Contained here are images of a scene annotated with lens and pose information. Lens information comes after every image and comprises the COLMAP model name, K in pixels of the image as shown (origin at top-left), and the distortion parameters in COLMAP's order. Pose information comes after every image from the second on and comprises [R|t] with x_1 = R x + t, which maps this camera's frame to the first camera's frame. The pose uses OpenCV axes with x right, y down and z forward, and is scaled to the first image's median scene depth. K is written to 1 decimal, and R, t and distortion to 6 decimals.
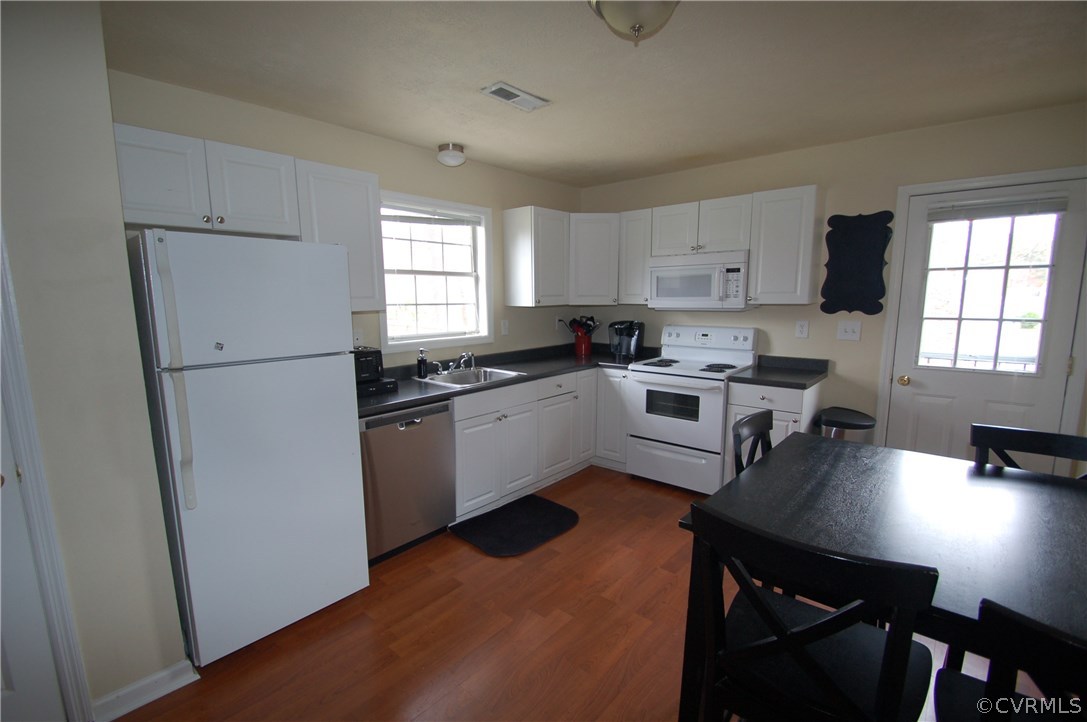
lens RADIAL K [[483.5, 0, 534.0], [0, 483.5, 366.7], [0, 0, 1]] dist [0.006435, -0.013035]
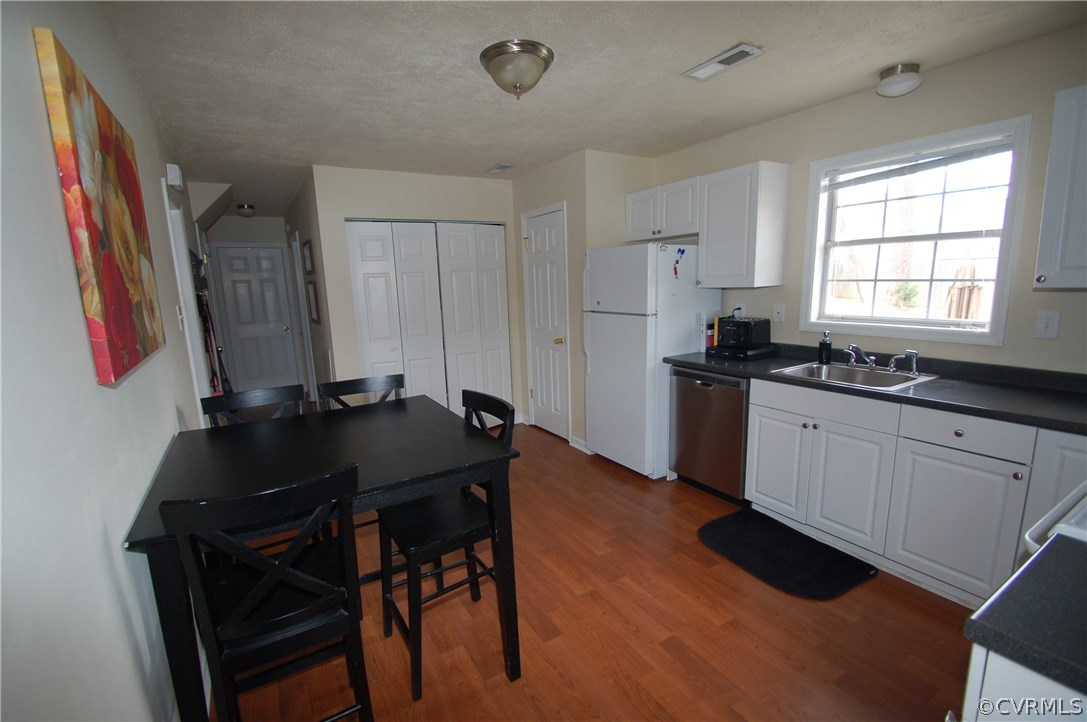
lens RADIAL K [[483.5, 0, 533.0], [0, 483.5, 365.8], [0, 0, 1]] dist [0.006435, -0.013035]
pose [[-0.311589, 0.183872, -0.932257, 0.795379], [-0.102276, 0.968910, 0.225285, -0.123719], [0.944697, 0.165544, -0.283096, 0.768146]]
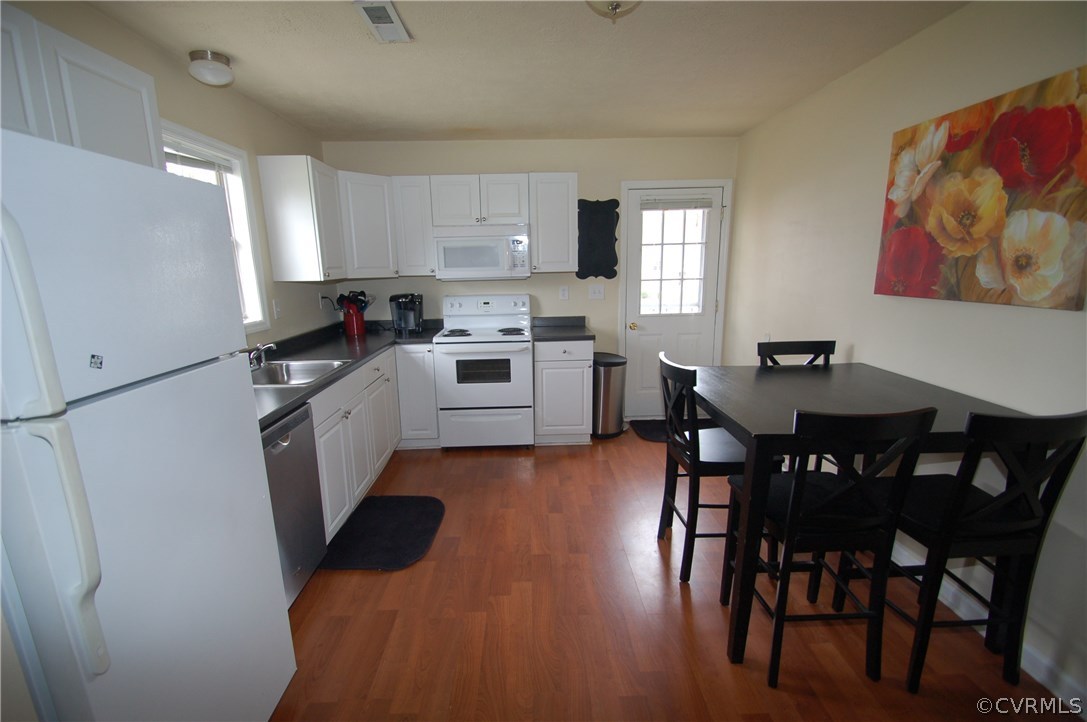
lens RADIAL K [[483.5, 0, 534.1], [0, 483.5, 368.0], [0, 0, 1]] dist [0.006435, -0.013035]
pose [[0.734059, -0.147955, 0.662772, -0.365086], [0.112709, 0.988985, 0.095946, -0.017539], [-0.669667, 0.004271, 0.742649, 0.165508]]
